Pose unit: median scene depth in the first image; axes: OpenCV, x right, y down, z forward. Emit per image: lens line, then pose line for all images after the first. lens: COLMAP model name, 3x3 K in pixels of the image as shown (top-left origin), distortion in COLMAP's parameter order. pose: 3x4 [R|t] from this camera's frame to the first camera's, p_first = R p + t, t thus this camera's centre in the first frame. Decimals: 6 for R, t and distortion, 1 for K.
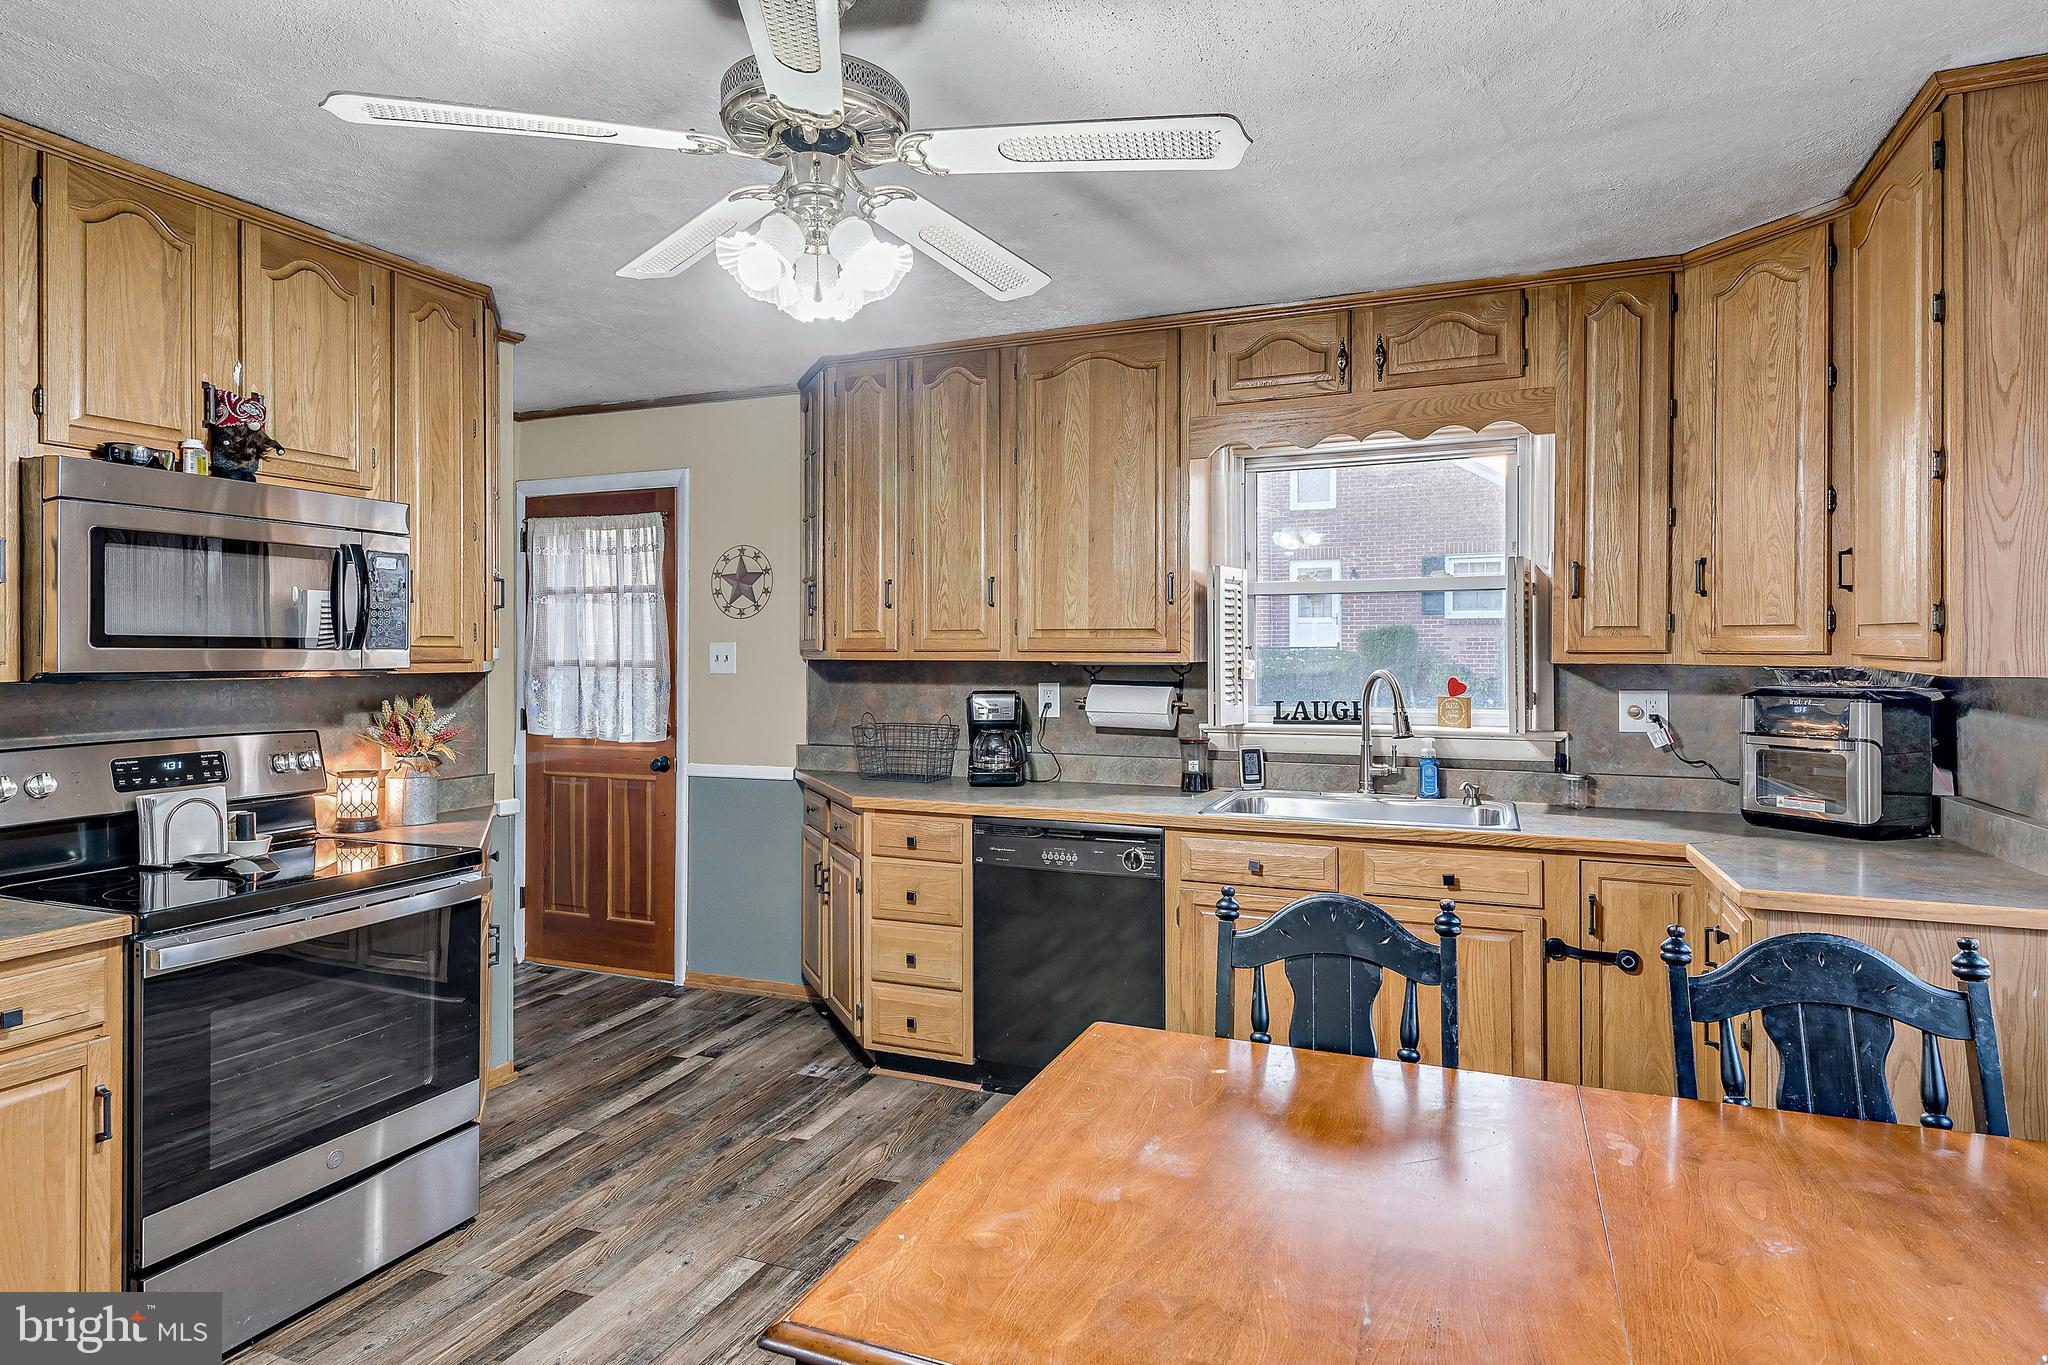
lens RADIAL K [[1137.6, 0, 999.8], [0, 1137.6, 652.1], [0, 0, 1]] dist [0.021901, -0.005519]
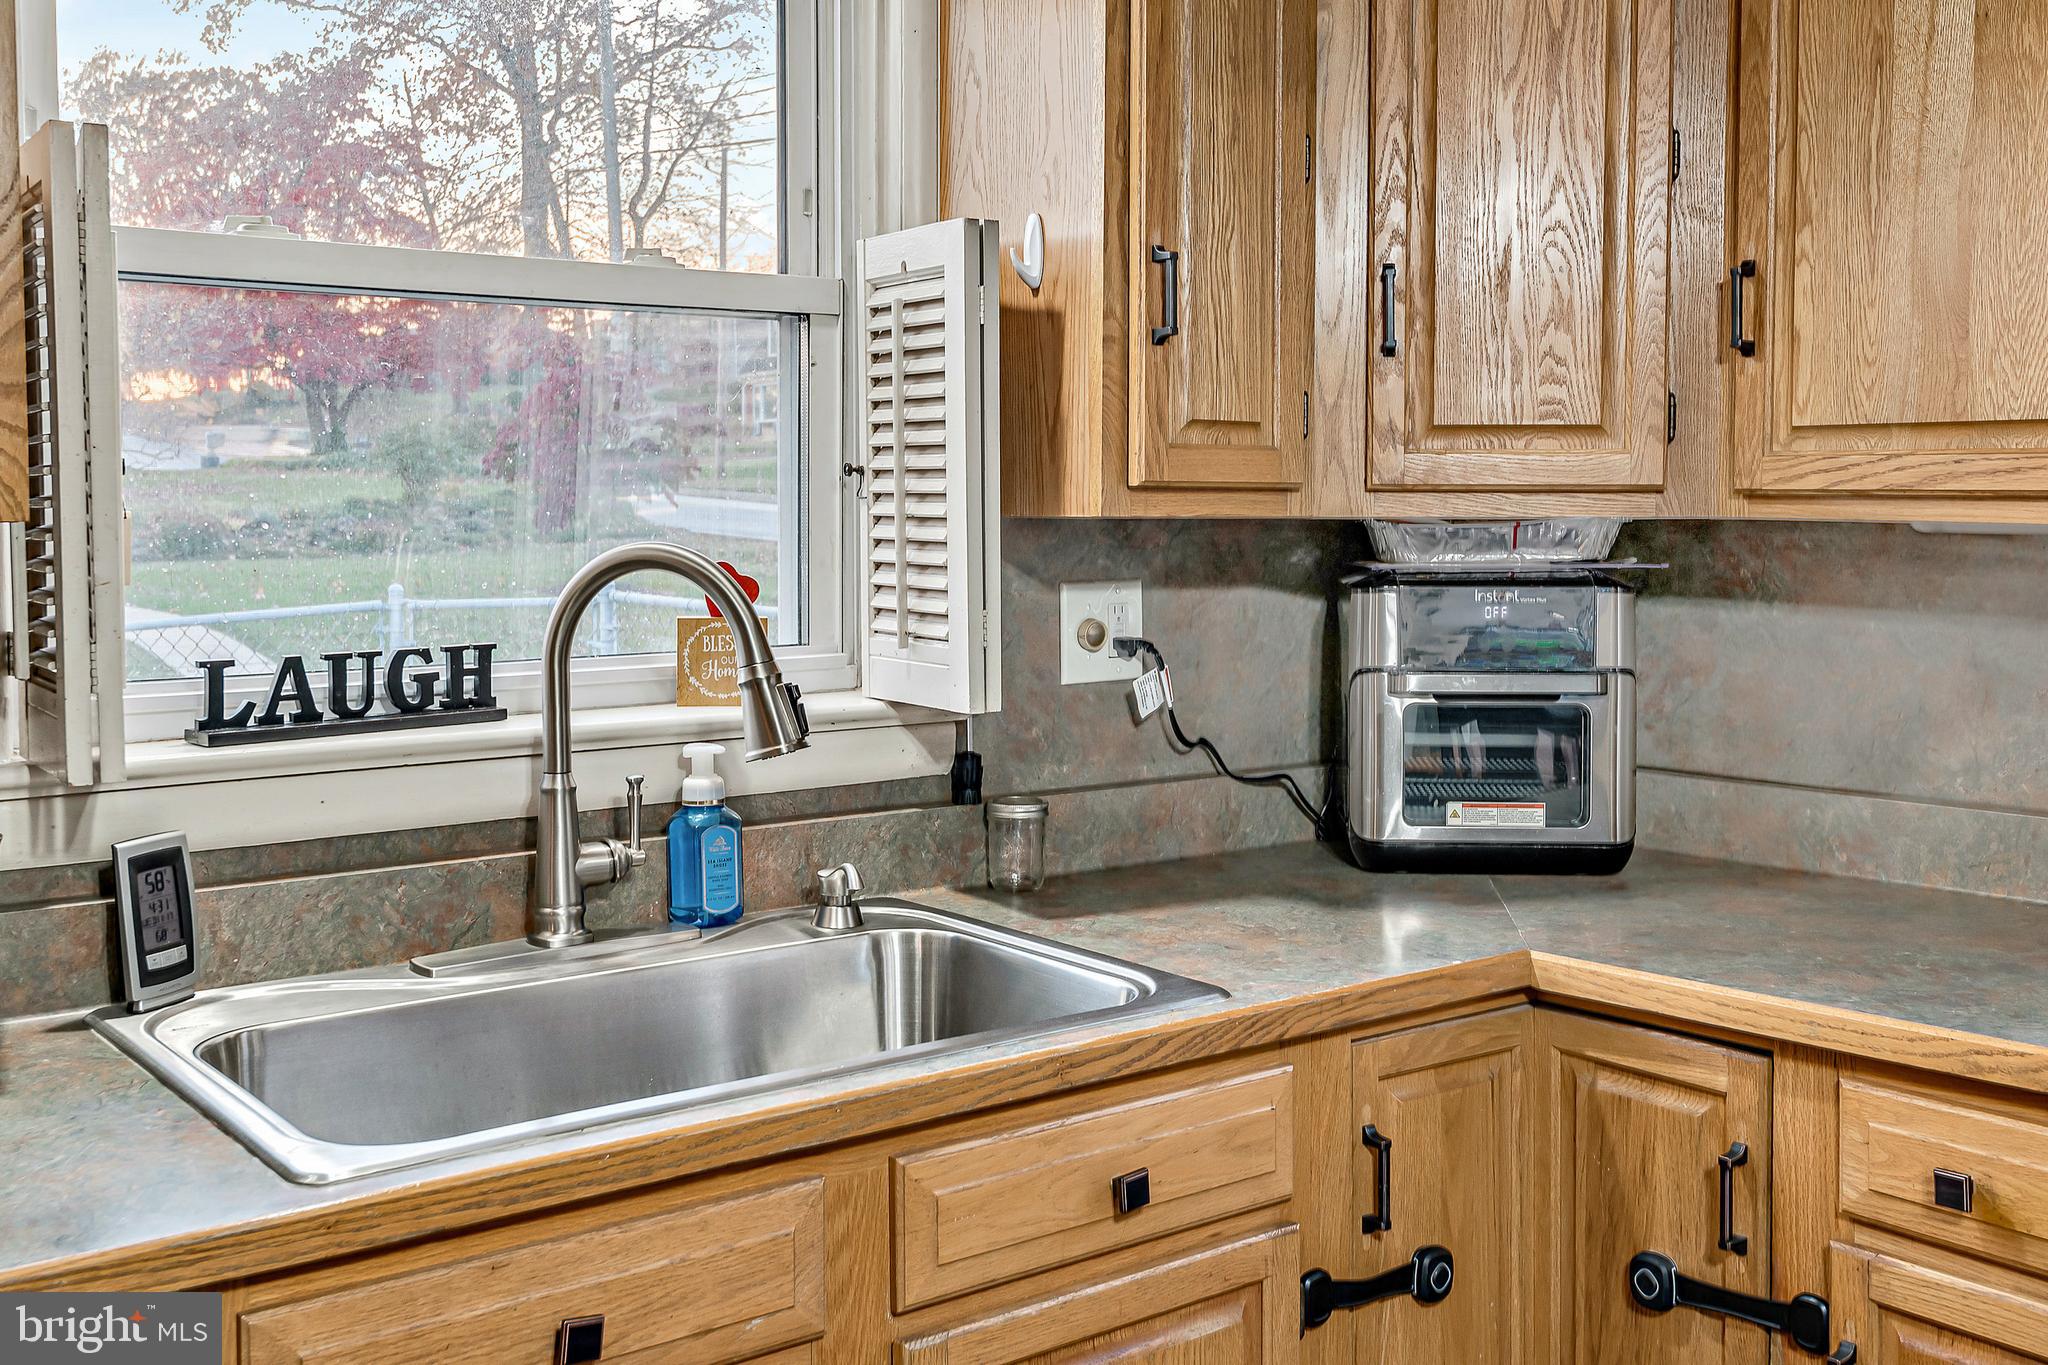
lens RADIAL K [[2070.9, 0, 1019.4], [0, 2070.9, 590.5], [0, 0, 1]] dist [0.010318, 0.000000]
pose [[0.481133, -0.034500, 0.875969, -0.111475], [0.000667, 0.999239, 0.038988, 0.007283], [-0.876648, -0.018174, 0.480790, 0.665085]]
